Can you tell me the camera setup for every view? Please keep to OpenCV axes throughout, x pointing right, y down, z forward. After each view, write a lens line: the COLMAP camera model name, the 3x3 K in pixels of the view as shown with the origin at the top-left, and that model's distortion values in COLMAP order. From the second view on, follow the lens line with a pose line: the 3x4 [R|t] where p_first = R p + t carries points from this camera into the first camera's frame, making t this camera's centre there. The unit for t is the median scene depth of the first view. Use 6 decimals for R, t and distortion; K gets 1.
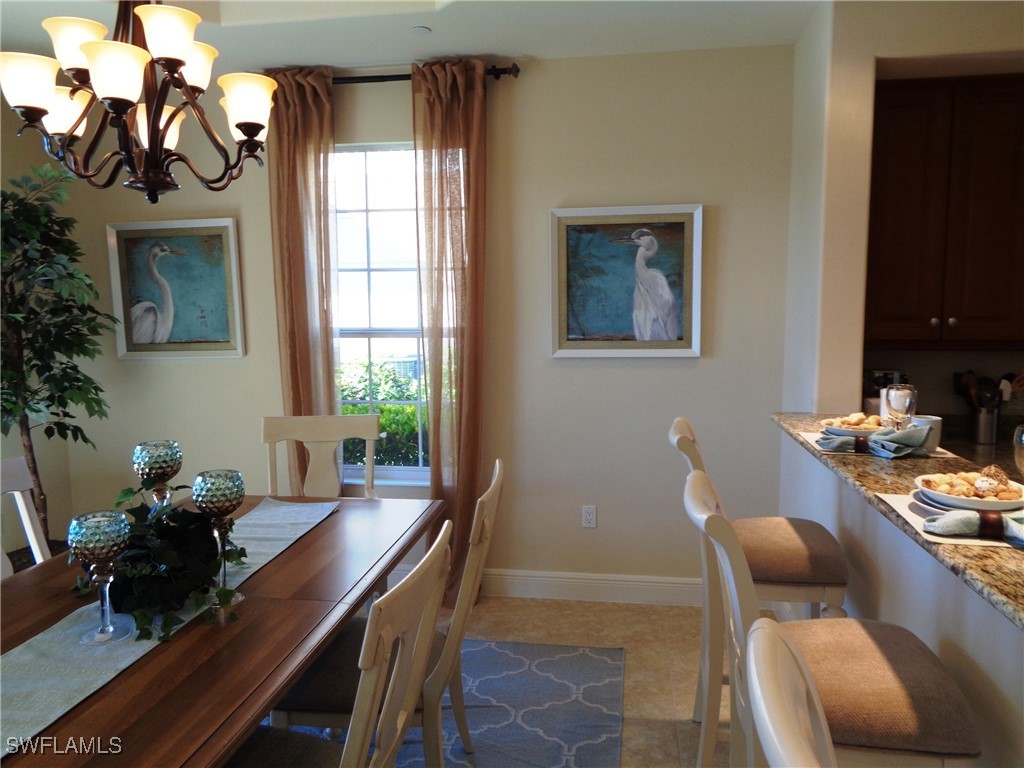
lens RADIAL K [[774.8, 0, 514.0], [0, 774.8, 382.9], [0, 0, 1]] dist [-0.001113, 0.011792]
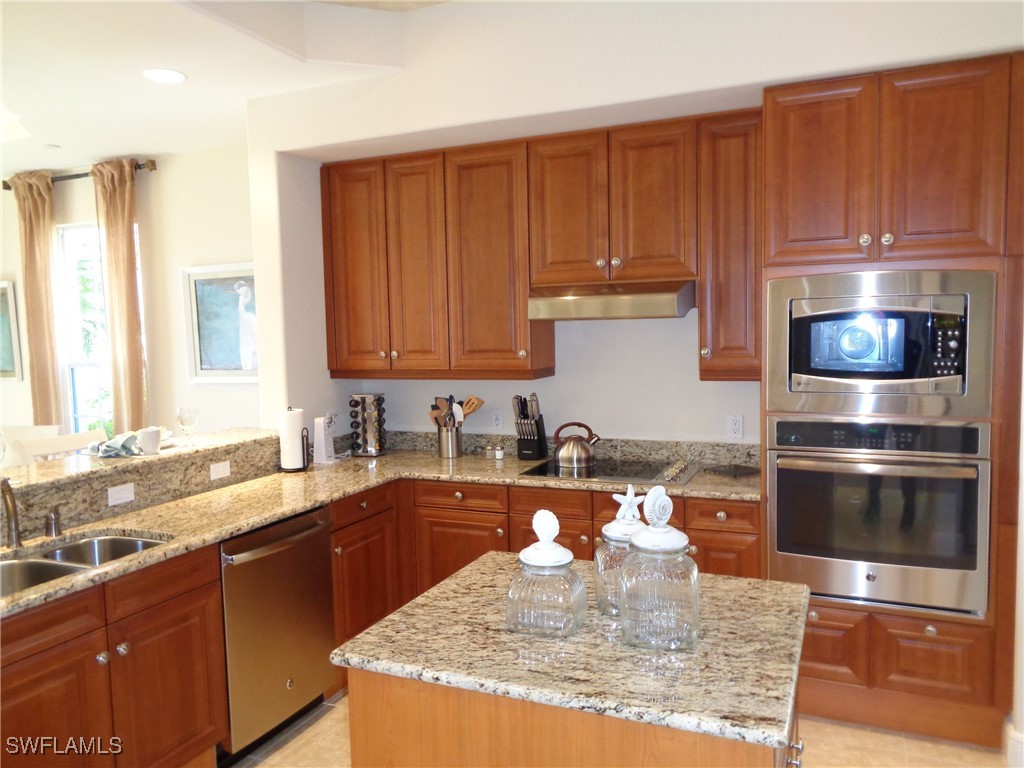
lens RADIAL K [[774.8, 0, 511.7], [0, 774.8, 382.2], [0, 0, 1]] dist [-0.001113, 0.011792]
pose [[0.964782, 0.002547, -0.263037, 0.910930], [-0.011091, 0.999458, -0.031002, -0.000924], [0.262815, 0.032828, 0.964288, -0.091567]]
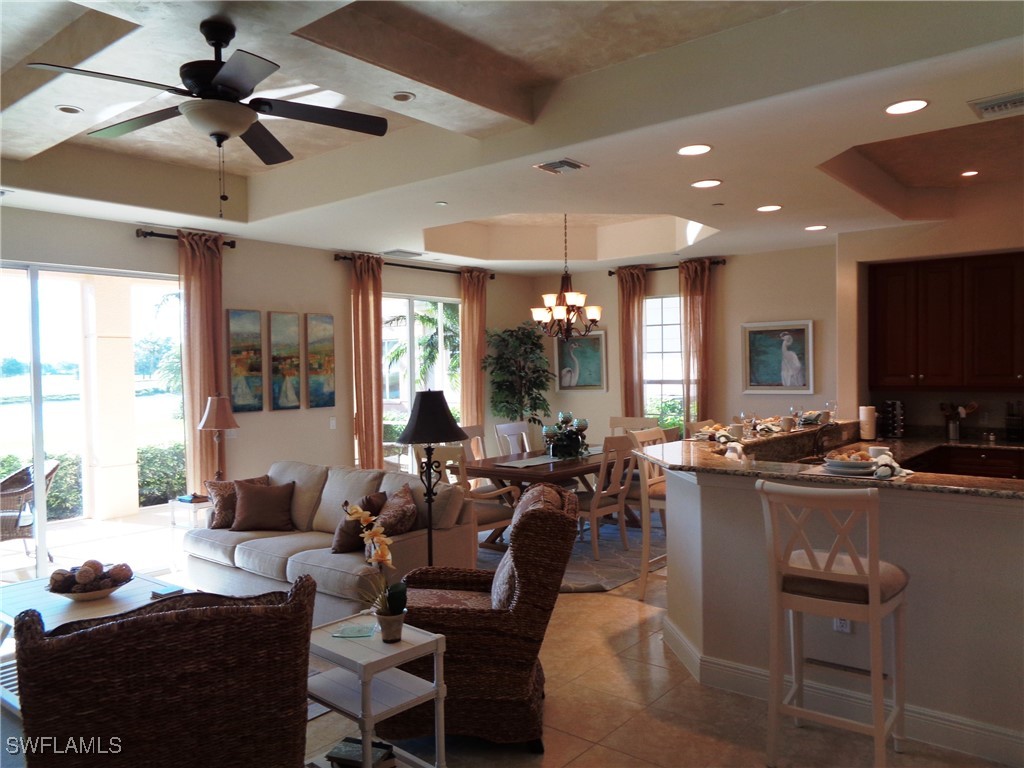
lens RADIAL K [[774.8, 0, 508.3], [0, 774.8, 387.2], [0, 0, 1]] dist [-0.001113, 0.011792]
pose [[0.862134, 0.008742, -0.506605, 0.570973], [-0.044669, 0.997269, -0.058807, 0.101015], [0.504708, 0.073329, 0.860170, -1.125136]]
